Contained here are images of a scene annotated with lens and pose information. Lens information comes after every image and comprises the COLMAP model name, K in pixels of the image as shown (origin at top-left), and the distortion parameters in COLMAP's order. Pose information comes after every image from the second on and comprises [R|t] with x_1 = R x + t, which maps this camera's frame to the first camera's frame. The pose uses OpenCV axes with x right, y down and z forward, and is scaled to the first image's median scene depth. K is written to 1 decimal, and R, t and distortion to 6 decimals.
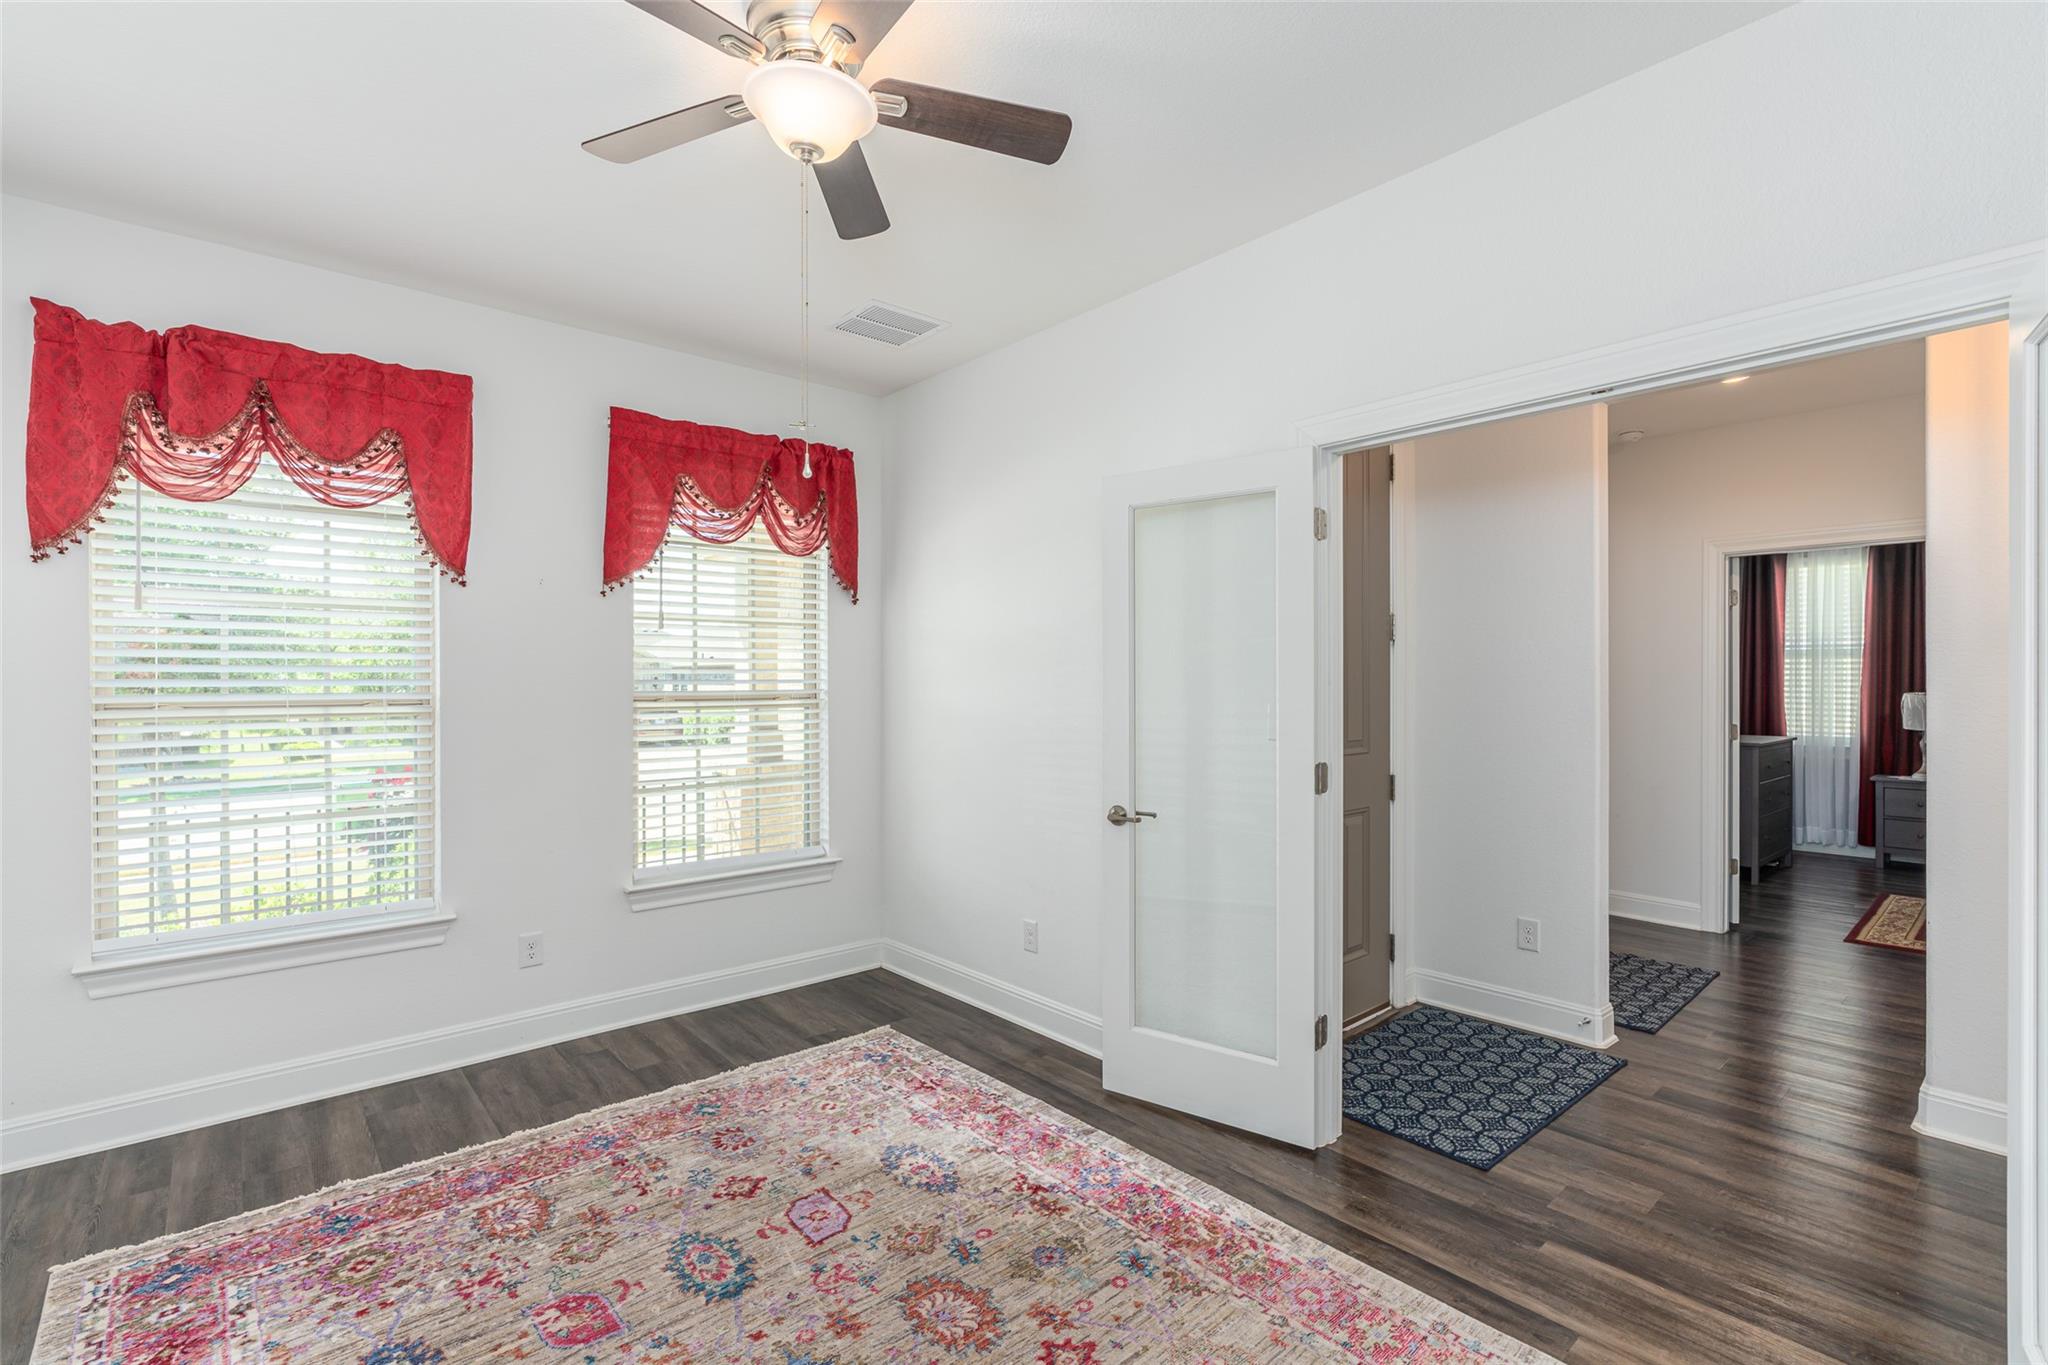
lens RADIAL K [[939.3, 0, 1019.4], [0, 939.3, 687.7], [0, 0, 1]] dist [-0.009699, 0.000141]
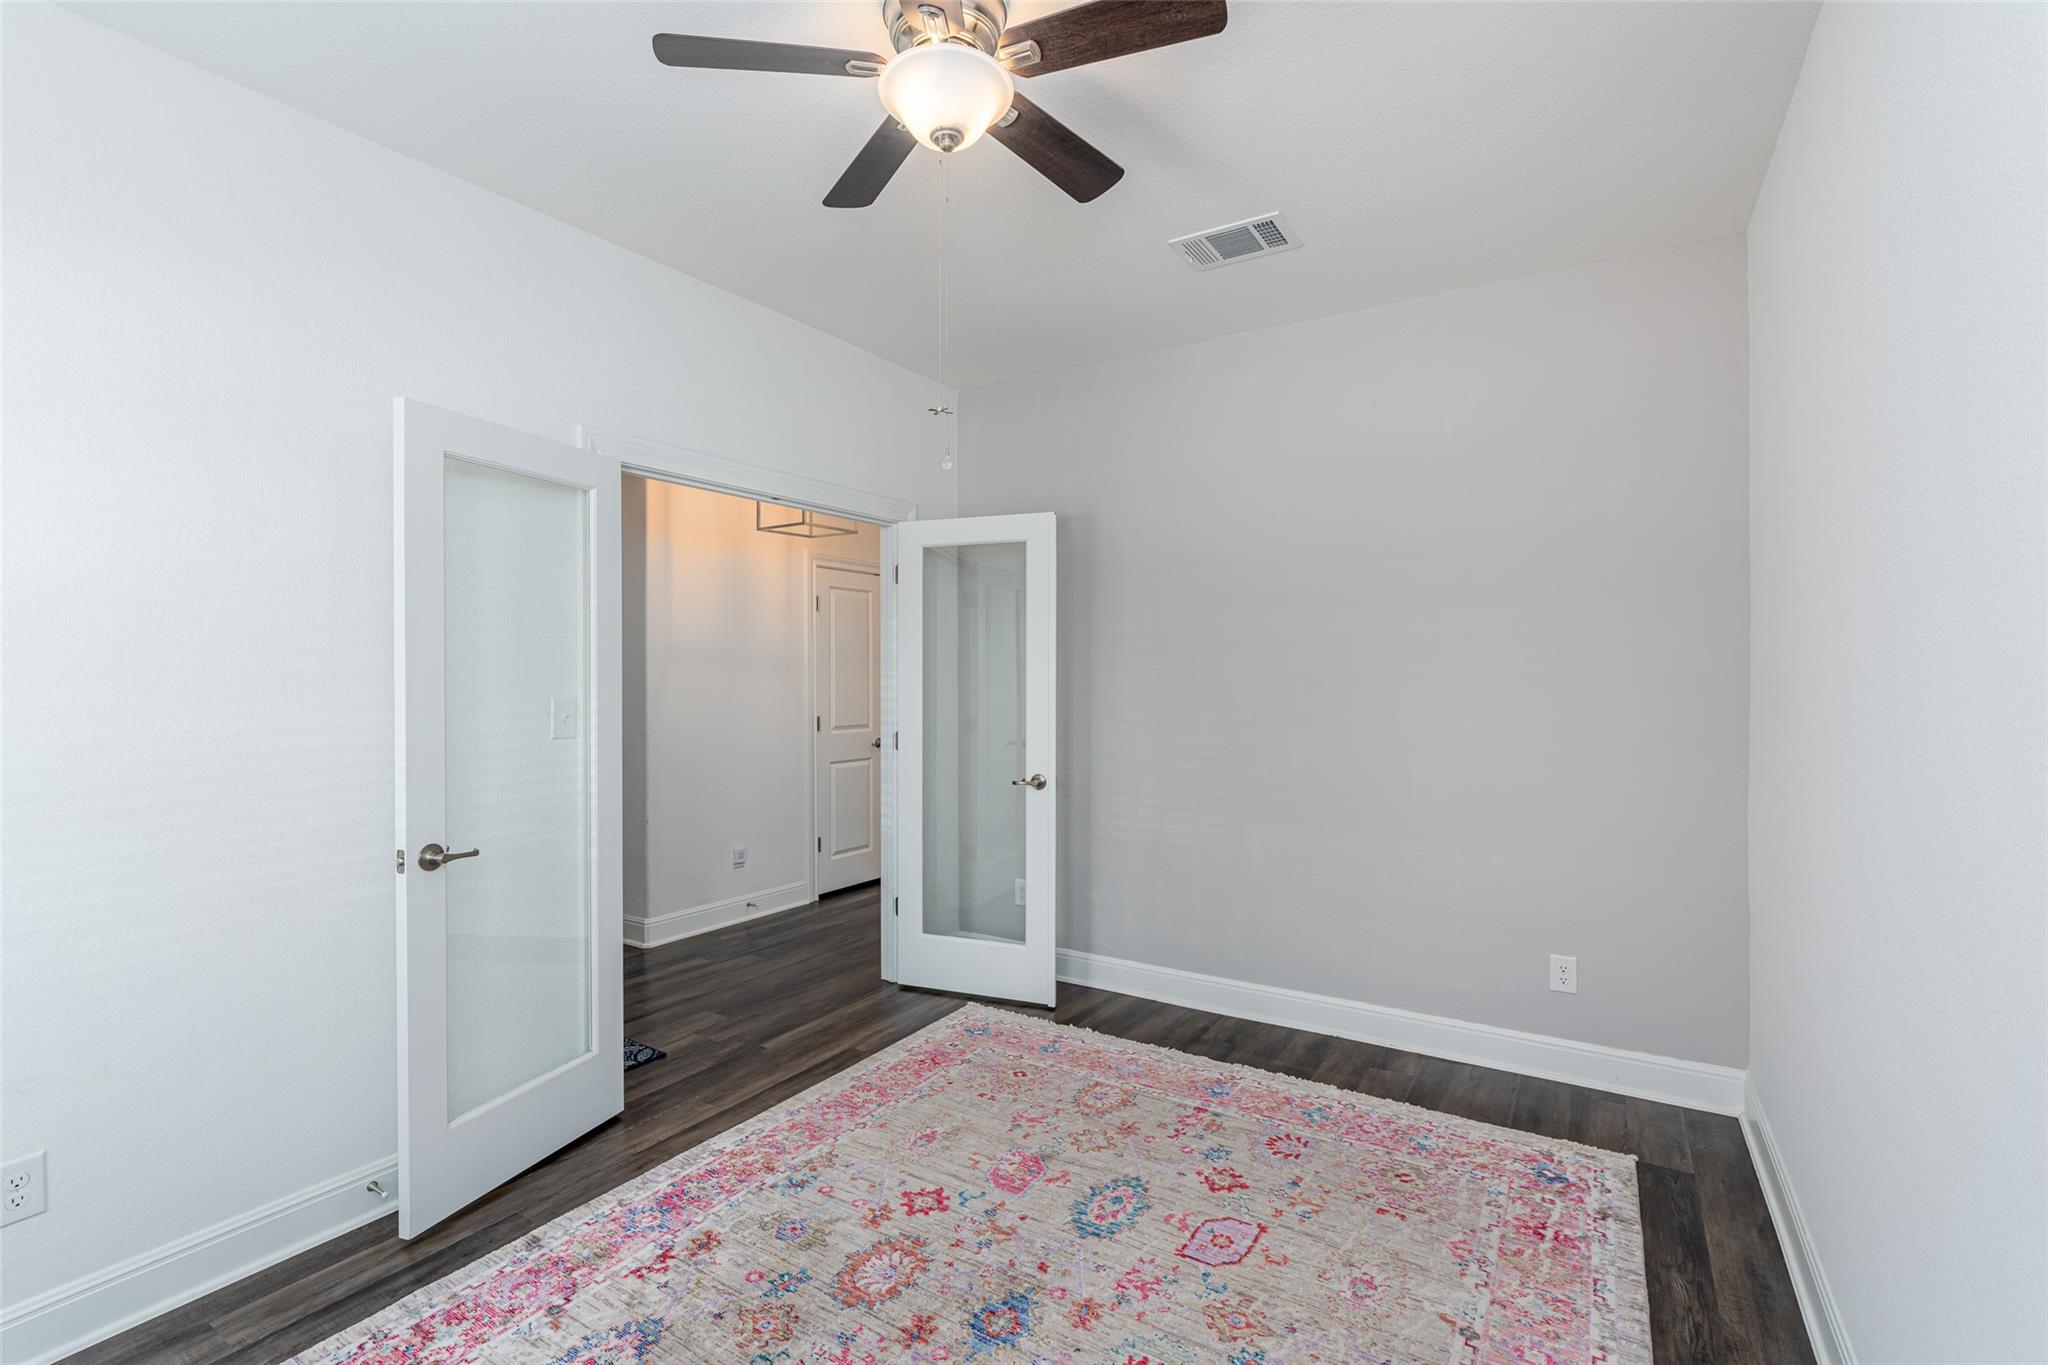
lens RADIAL K [[939.3, 0, 1019.4], [0, 939.3, 687.7], [0, 0, 1]] dist [-0.009699, 0.000141]
pose [[-0.314616, -0.002865, 0.949215, -0.956570], [0.006193, 0.999968, 0.005071, 0.000188], [-0.949199, 0.007474, -0.314588, 1.000783]]
